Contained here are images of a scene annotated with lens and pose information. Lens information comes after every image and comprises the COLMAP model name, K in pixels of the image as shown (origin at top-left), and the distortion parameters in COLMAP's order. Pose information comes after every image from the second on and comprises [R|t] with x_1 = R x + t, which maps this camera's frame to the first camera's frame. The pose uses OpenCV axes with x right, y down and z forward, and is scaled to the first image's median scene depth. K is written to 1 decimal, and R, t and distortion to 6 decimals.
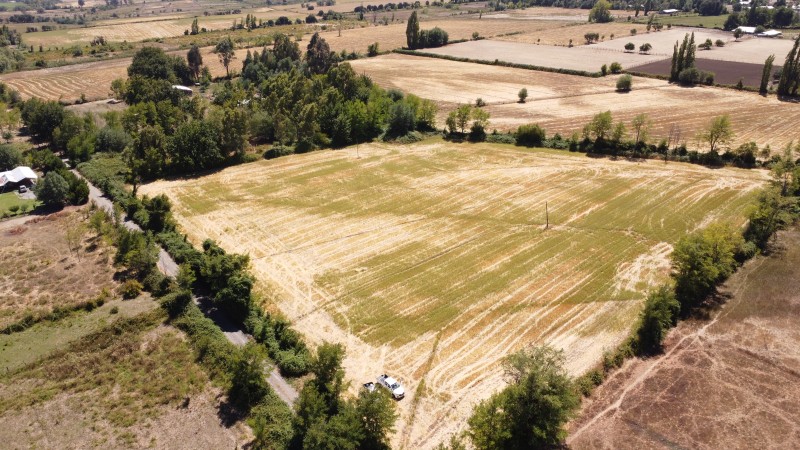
lens RADIAL K [[580.0, 0, 403.1], [0, 580.0, 227.7], [0, 0, 1]] dist [-0.026306, -0.012529]
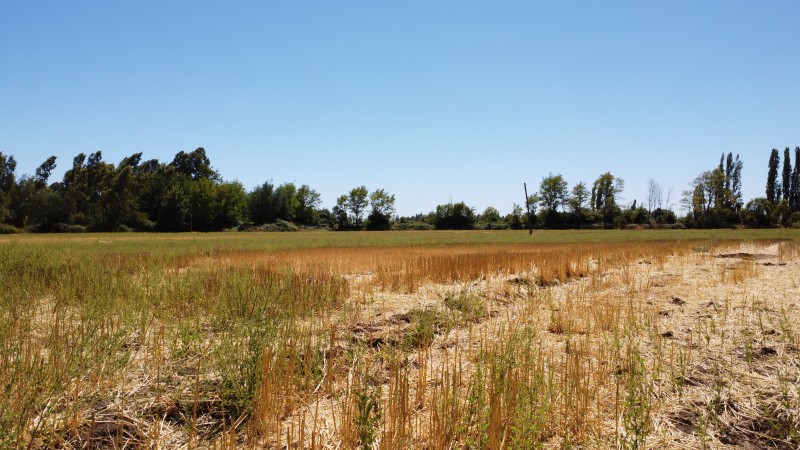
lens RADIAL K [[580.0, 0, 403.1], [0, 580.0, 227.7], [0, 0, 1]] dist [-0.026306, -0.012529]
pose [[0.983312, 0.022175, 0.180569, 0.038883], [0.052736, 0.915184, -0.399571, 0.151814], [-0.174115, 0.402425, 0.898742, 0.453334]]
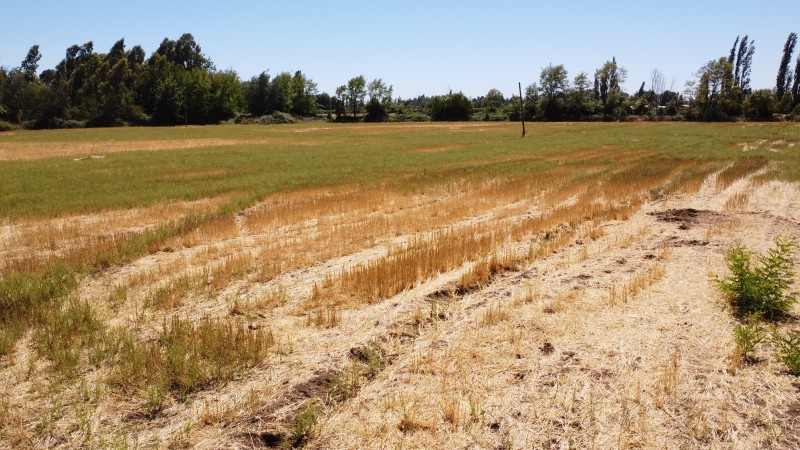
lens RADIAL K [[580.0, 0, 403.1], [0, 580.0, 227.7], [0, 0, 1]] dist [-0.026306, -0.012529]
pose [[0.984298, -0.017433, 0.175651, 0.044771], [0.054338, 0.976712, -0.207559, 0.141306], [-0.167942, 0.213845, 0.962323, 0.441857]]
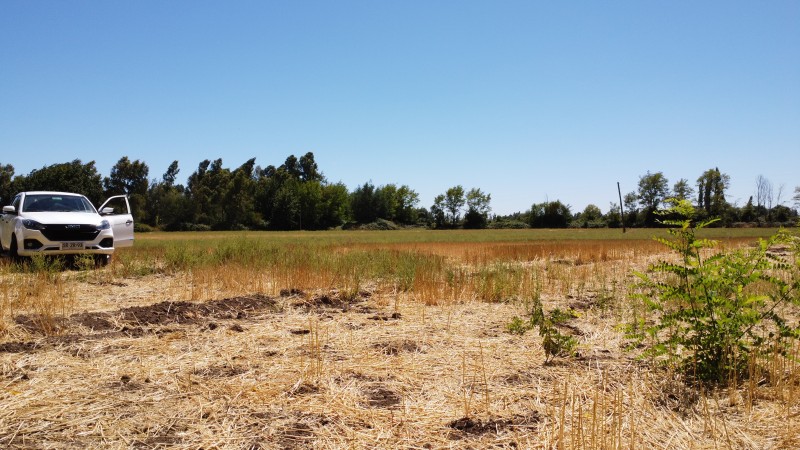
lens RADIAL K [[580.0, 0, 403.1], [0, 580.0, 227.7], [0, 0, 1]] dist [-0.026306, -0.012529]
pose [[0.999675, 0.020849, 0.014644, 0.036376], [-0.013234, 0.916073, -0.400794, 0.163204], [-0.021771, 0.400470, 0.916051, 0.427798]]
